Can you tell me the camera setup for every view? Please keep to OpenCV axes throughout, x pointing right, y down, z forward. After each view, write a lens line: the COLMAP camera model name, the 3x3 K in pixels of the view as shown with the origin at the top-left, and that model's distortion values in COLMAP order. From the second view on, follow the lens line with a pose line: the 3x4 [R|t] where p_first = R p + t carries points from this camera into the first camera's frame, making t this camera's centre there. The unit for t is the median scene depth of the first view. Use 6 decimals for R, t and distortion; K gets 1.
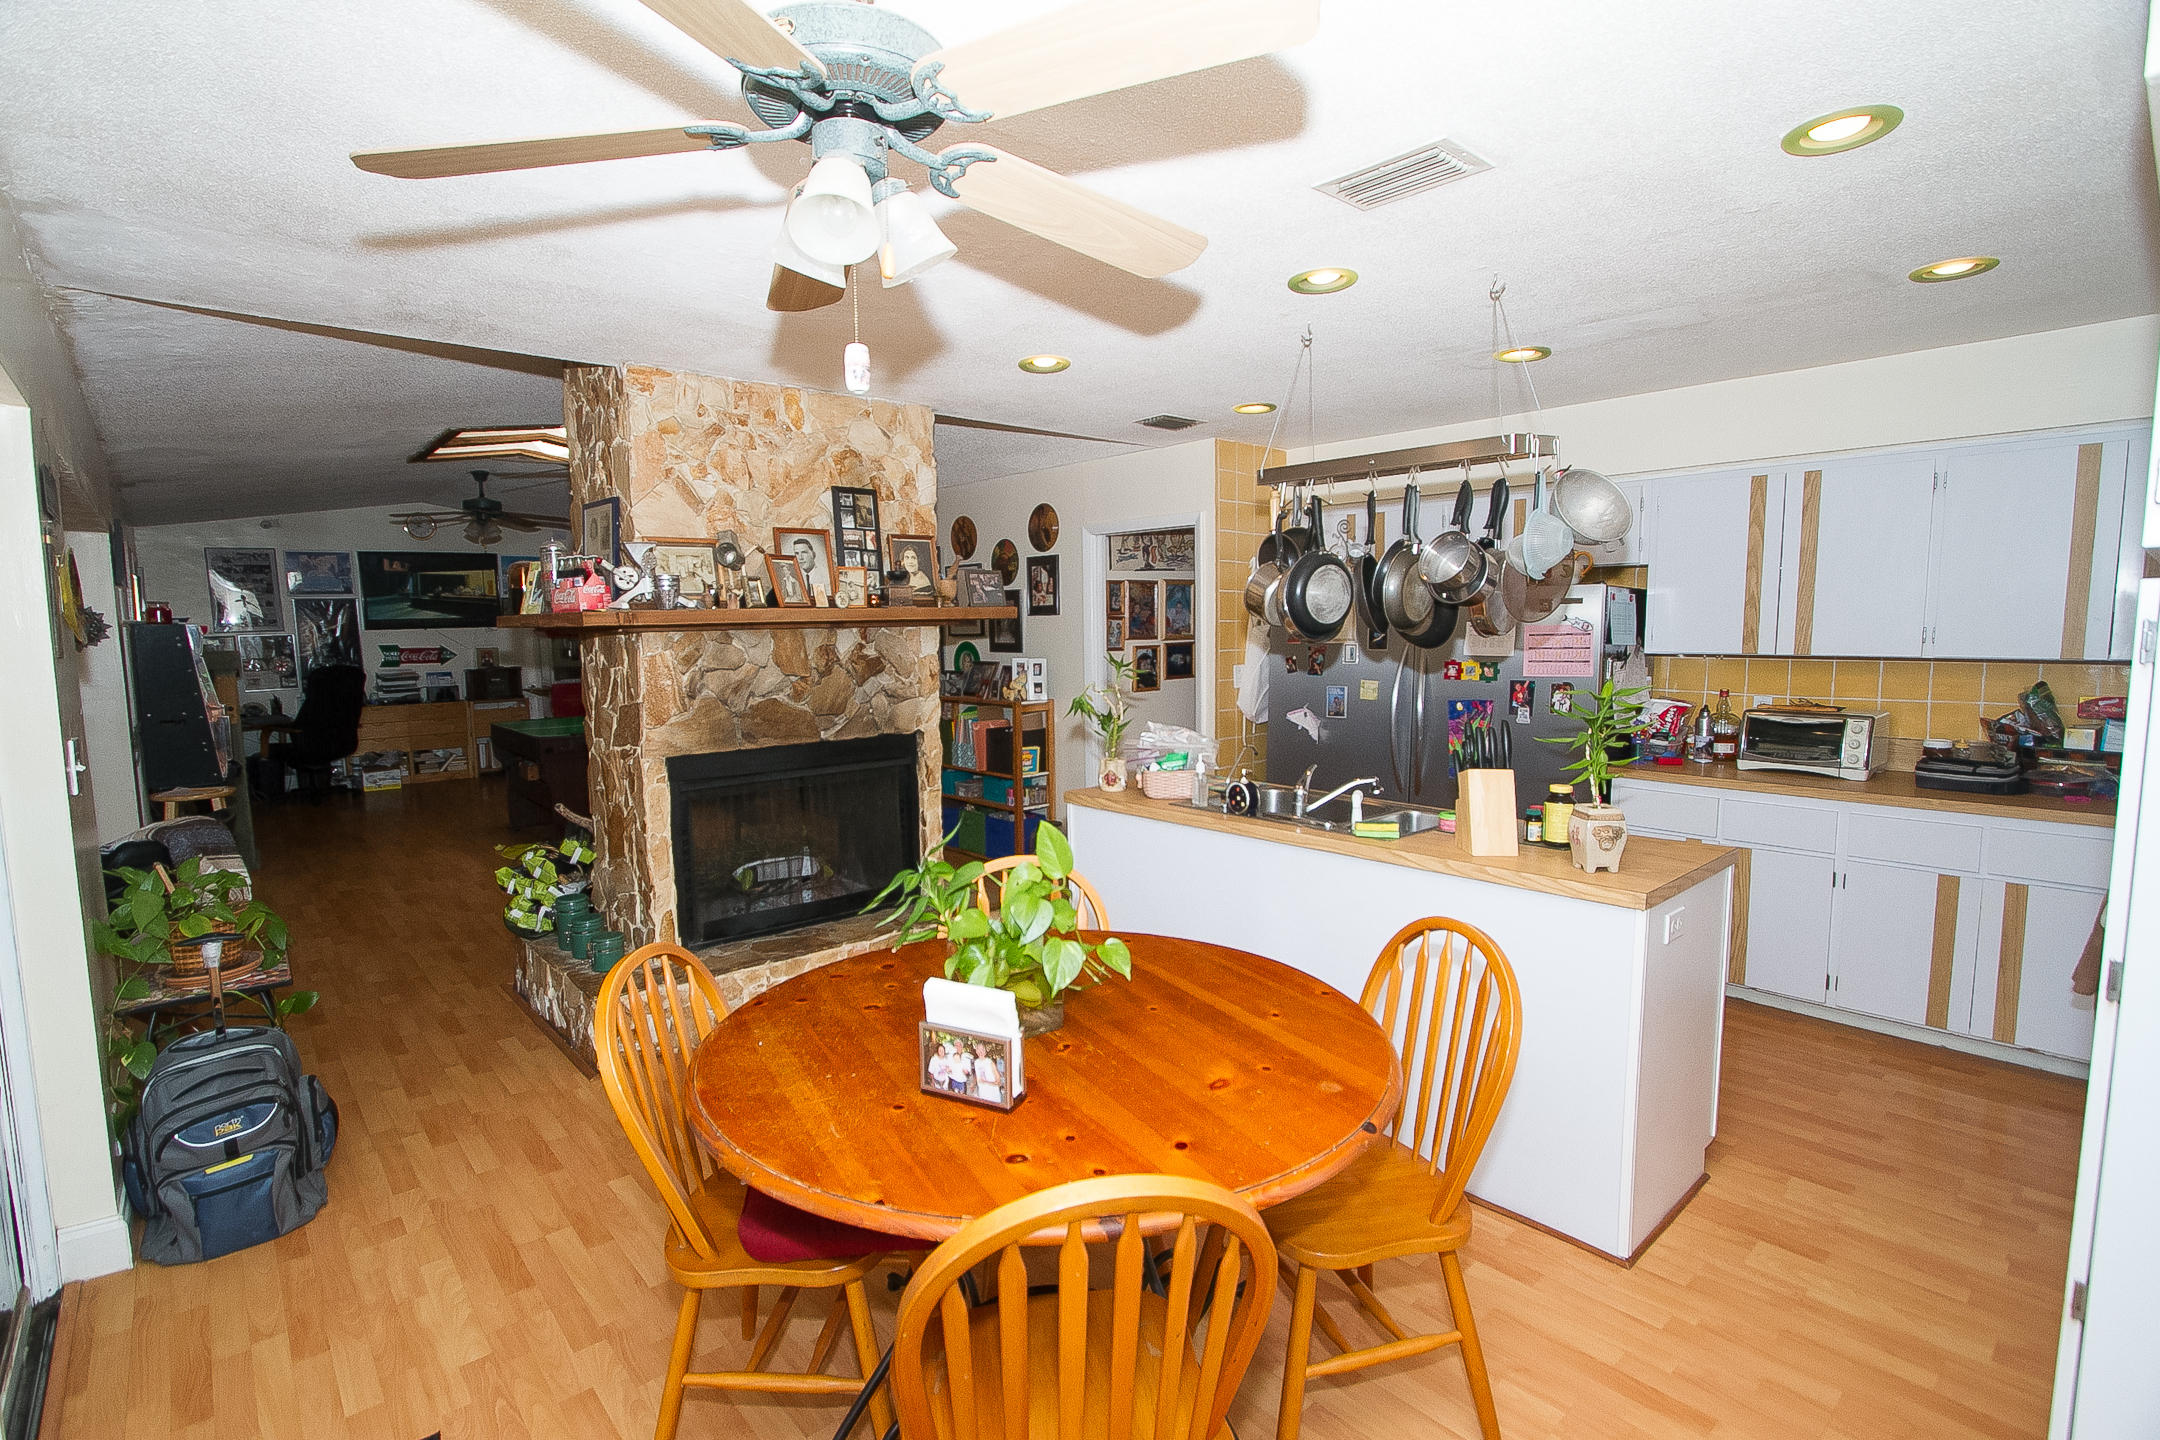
lens RADIAL K [[999.1, 0, 1080.0], [0, 999.1, 720.0], [0, 0, 1]] dist [-0.008522, 0.001116]
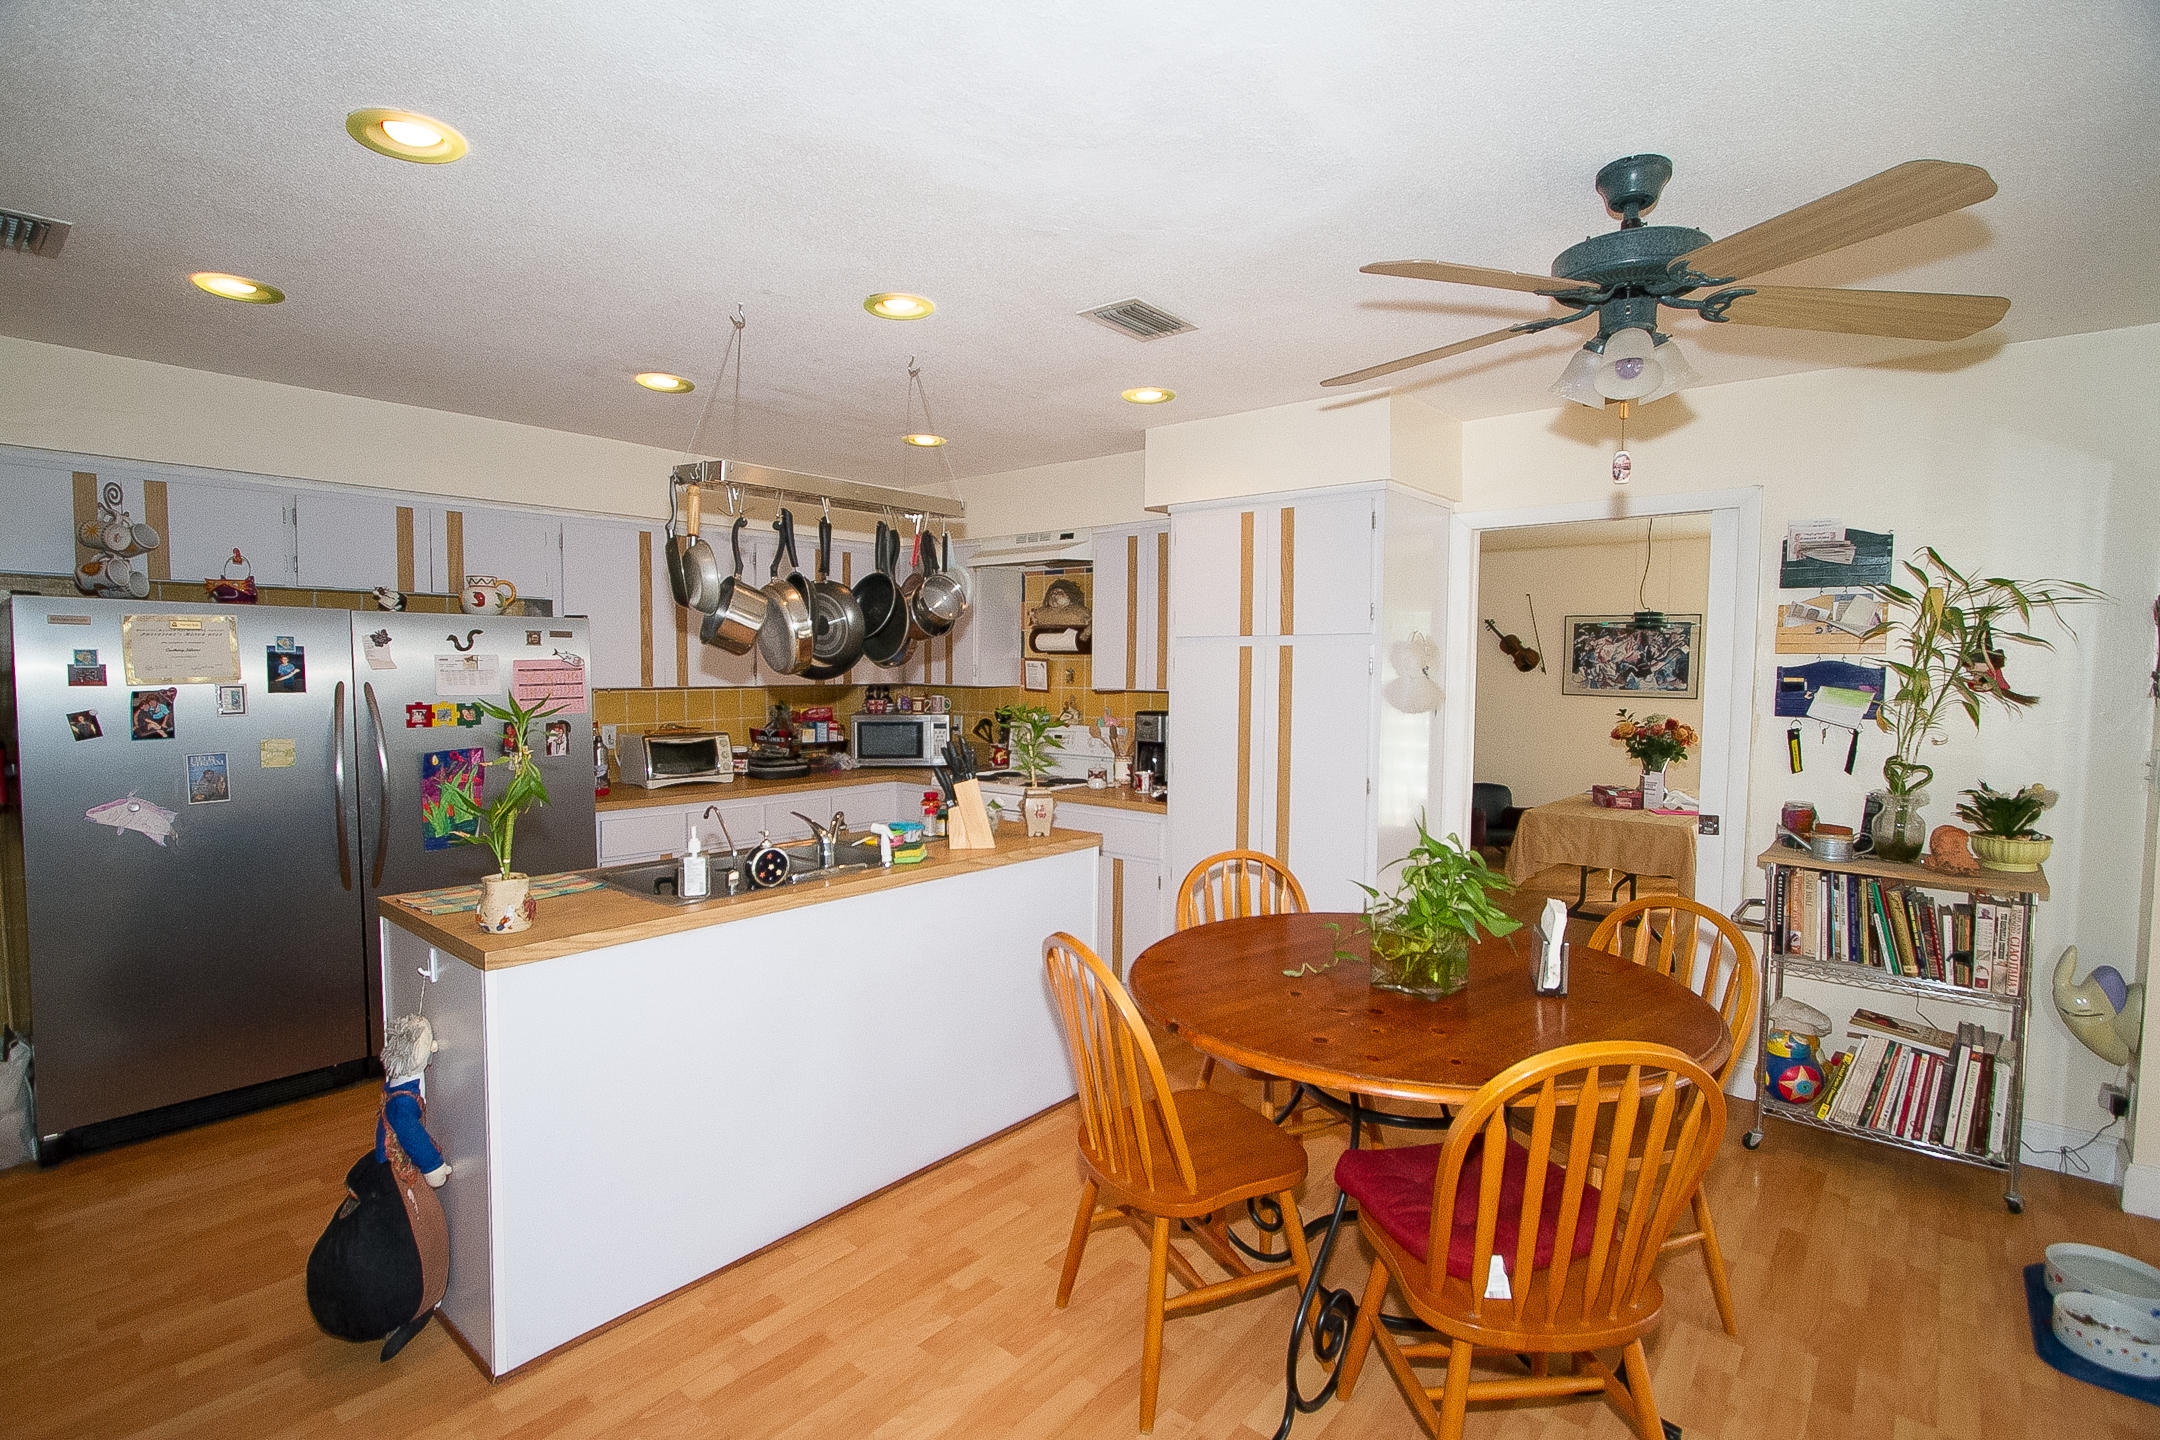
lens RADIAL K [[999.1, 0, 1080.0], [0, 999.1, 720.0], [0, 0, 1]] dist [-0.008522, 0.001116]
pose [[-0.112172, -0.048178, 0.992520, -0.498062], [0.088860, 0.994336, 0.058309, -0.050096], [-0.989708, 0.094736, -0.107255, 0.627871]]
